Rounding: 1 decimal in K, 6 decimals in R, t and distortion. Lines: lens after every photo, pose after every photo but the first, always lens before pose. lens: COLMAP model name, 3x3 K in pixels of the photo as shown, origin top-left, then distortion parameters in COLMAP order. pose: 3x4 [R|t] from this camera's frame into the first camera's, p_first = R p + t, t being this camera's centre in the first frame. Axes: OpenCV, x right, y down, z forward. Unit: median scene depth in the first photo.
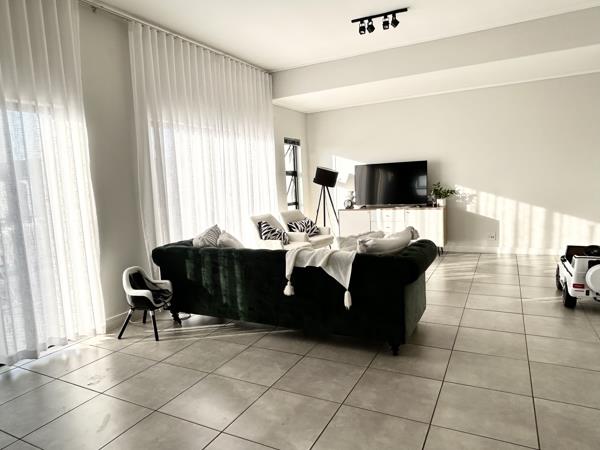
lens RADIAL K [[396.9, 0, 296.7], [0, 396.9, 222.3], [0, 0, 1]] dist [-0.004220, 0.003420]
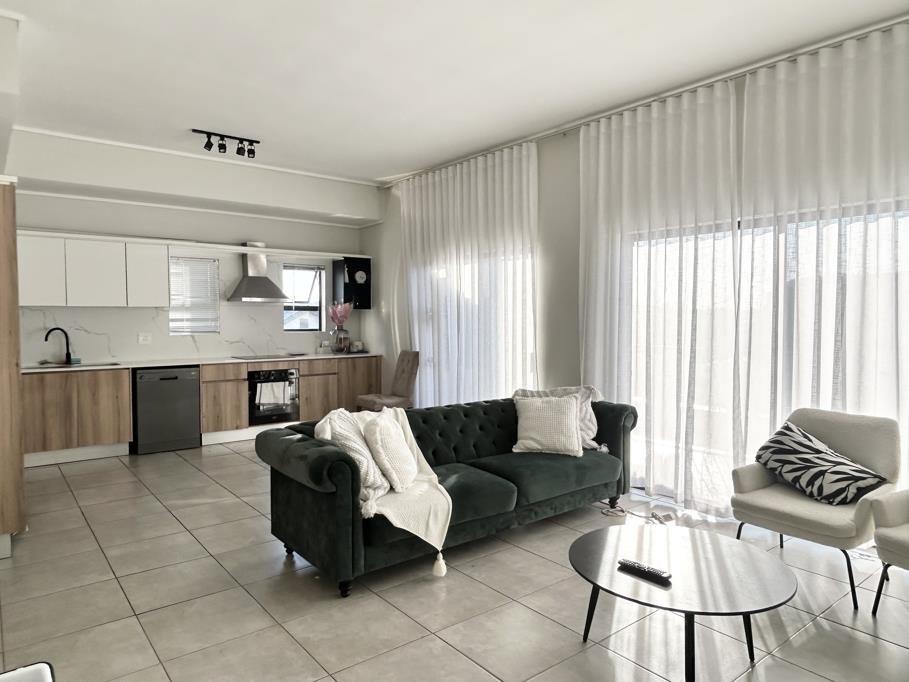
lens RADIAL K [[601.3, 0, 449.5], [0, 601.3, 337.0], [0, 0, 1]] dist [-0.004220, 0.003420]
pose [[-0.411936, 0.084576, -0.907279, 0.518600], [-0.075985, 0.989027, 0.126696, -0.119480], [0.908039, 0.121130, -0.400989, 0.762275]]
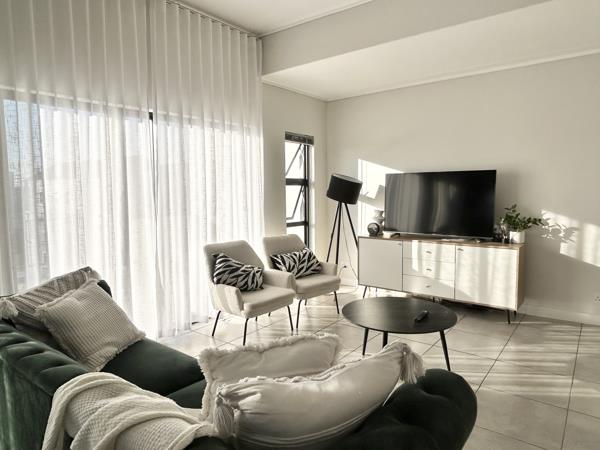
lens RADIAL K [[396.9, 0, 296.7], [0, 396.9, 222.3], [0, 0, 1]] dist [-0.004220, 0.003420]
pose [[0.983065, 0.056650, -0.174282, 0.125258], [-0.059197, 0.998202, -0.009442, -0.046528], [0.173434, 0.019599, 0.984650, 0.308595]]
